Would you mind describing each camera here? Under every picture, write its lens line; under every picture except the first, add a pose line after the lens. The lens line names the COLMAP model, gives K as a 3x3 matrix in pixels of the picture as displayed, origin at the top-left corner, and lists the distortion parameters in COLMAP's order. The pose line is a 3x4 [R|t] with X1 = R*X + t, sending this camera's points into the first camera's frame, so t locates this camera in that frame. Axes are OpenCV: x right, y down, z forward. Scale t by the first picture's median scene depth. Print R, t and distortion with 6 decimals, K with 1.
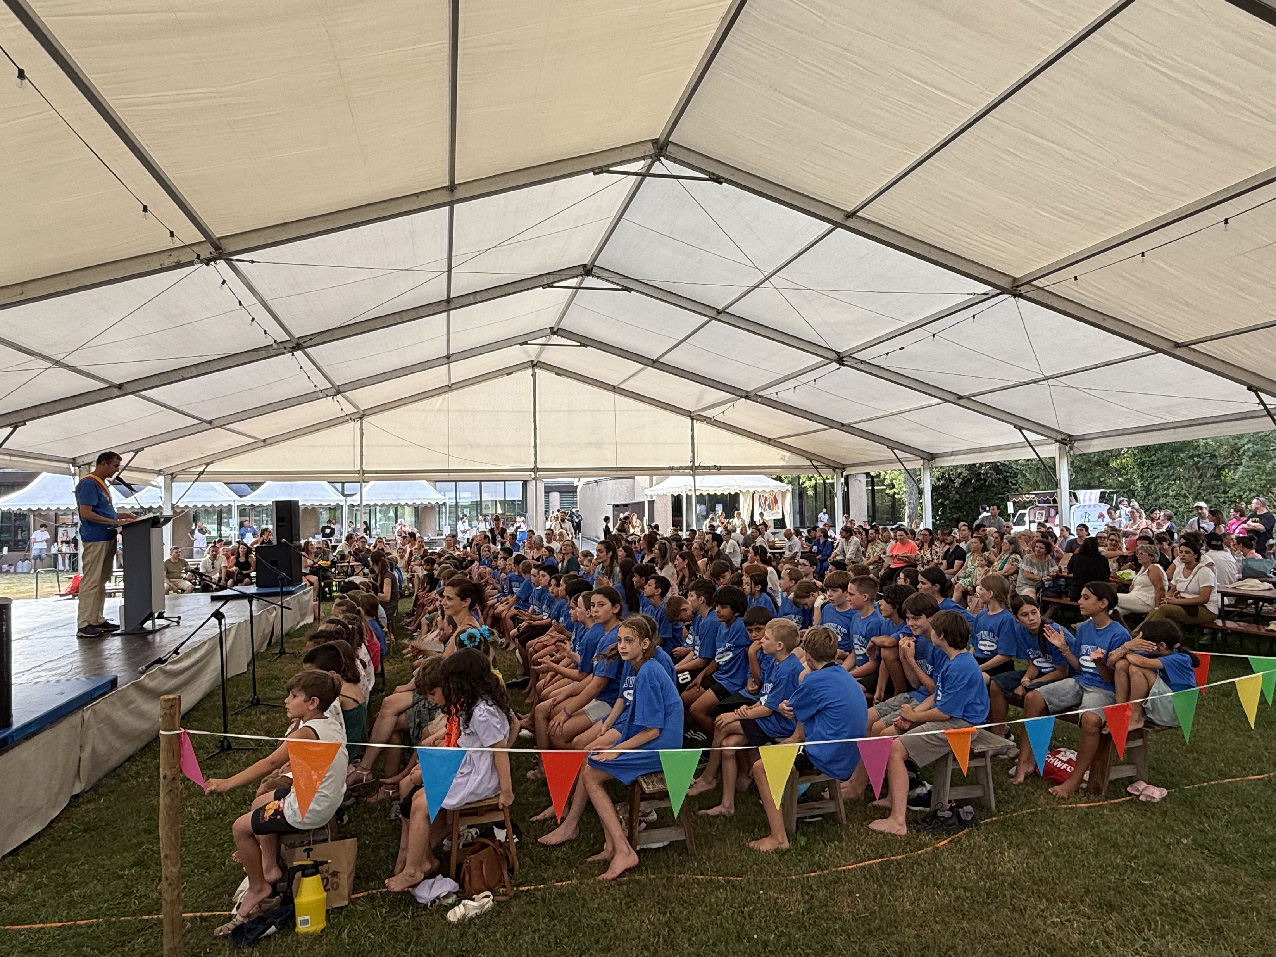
lens RADIAL K [[822.6, 0, 638.0], [0, 822.6, 478.5], [0, 0, 1]] dist [-0.001654, -0.001987]
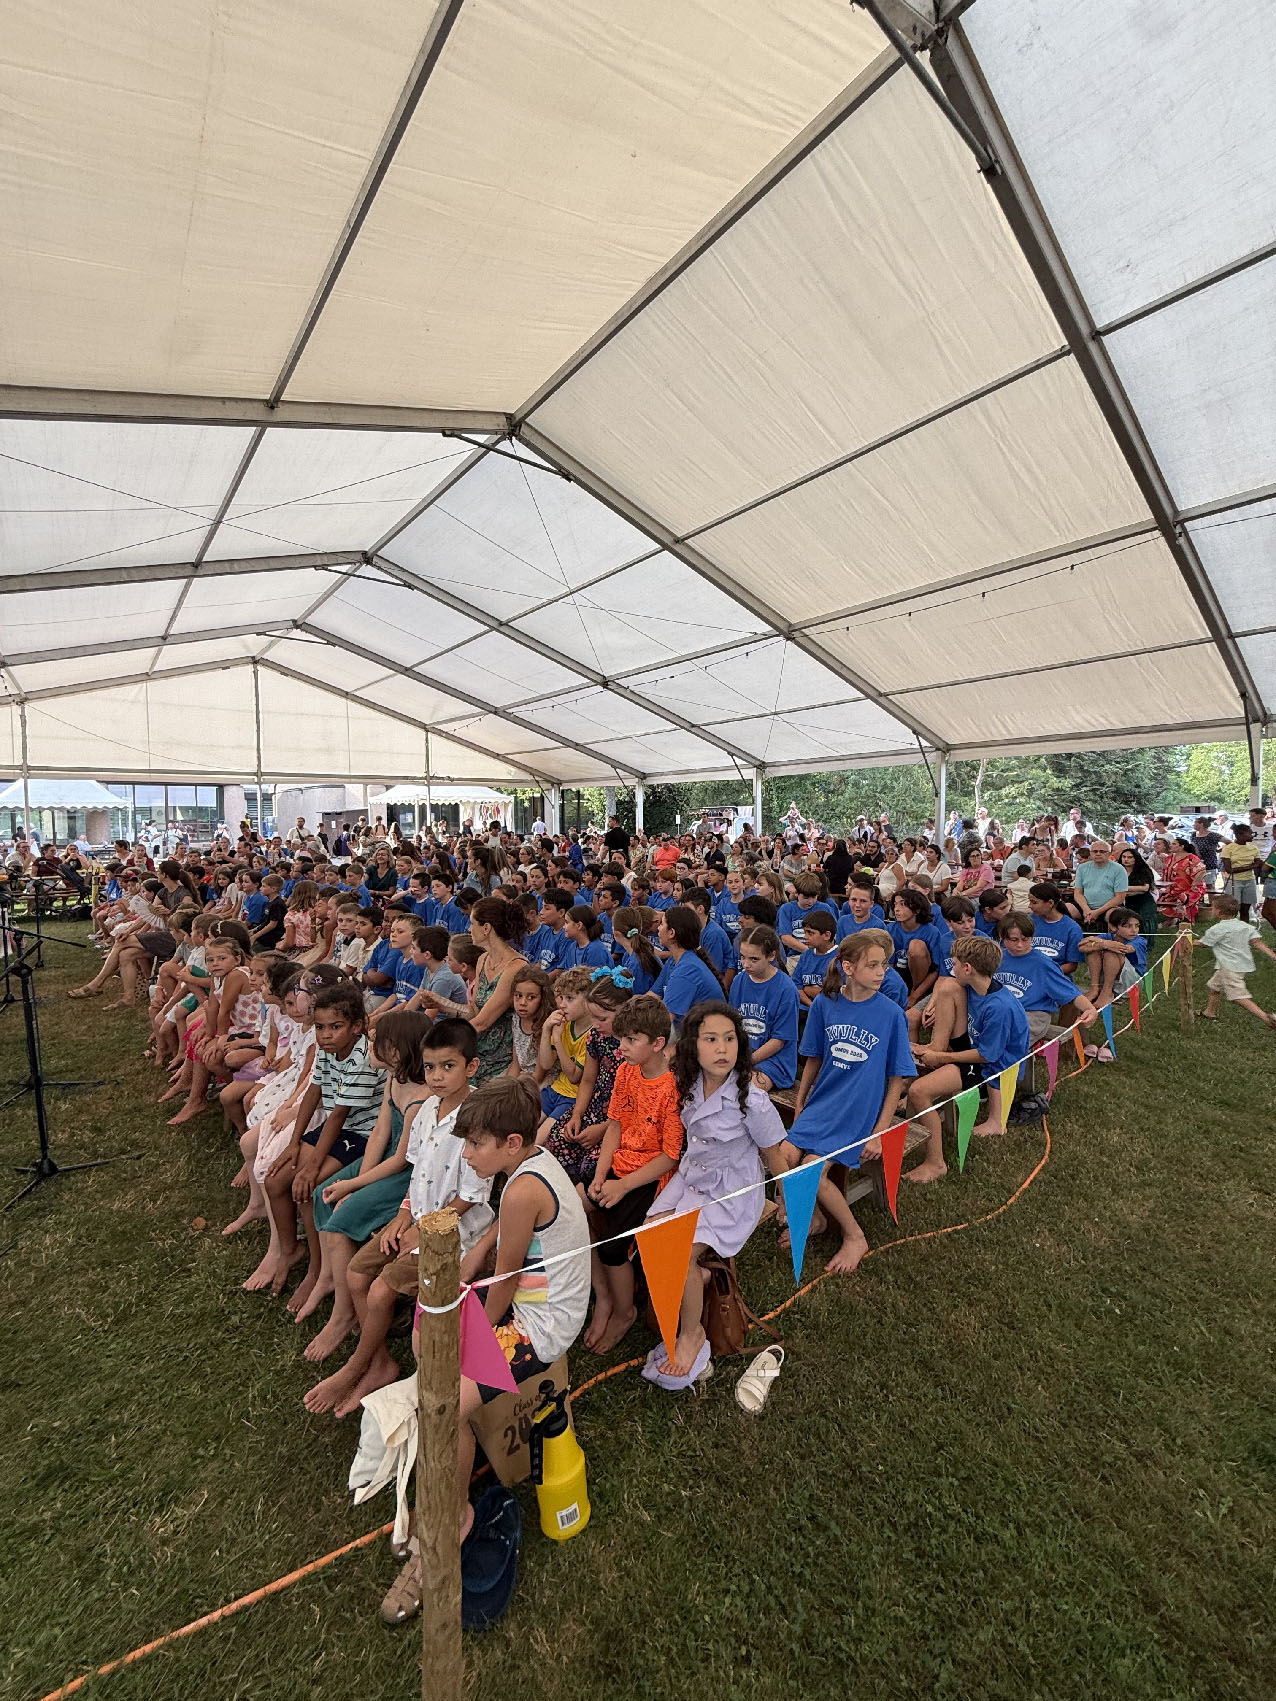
lens RADIAL K [[688.6, 0, 638.0], [0, 688.6, 850.5], [0, 0, 1]] dist [0.000365, 0.000484]
pose [[0.895346, -0.009433, 0.445271, -0.098113], [-0.026522, 0.996872, 0.074449, 0.007494], [-0.444580, -0.078467, 0.892296, 0.101901]]
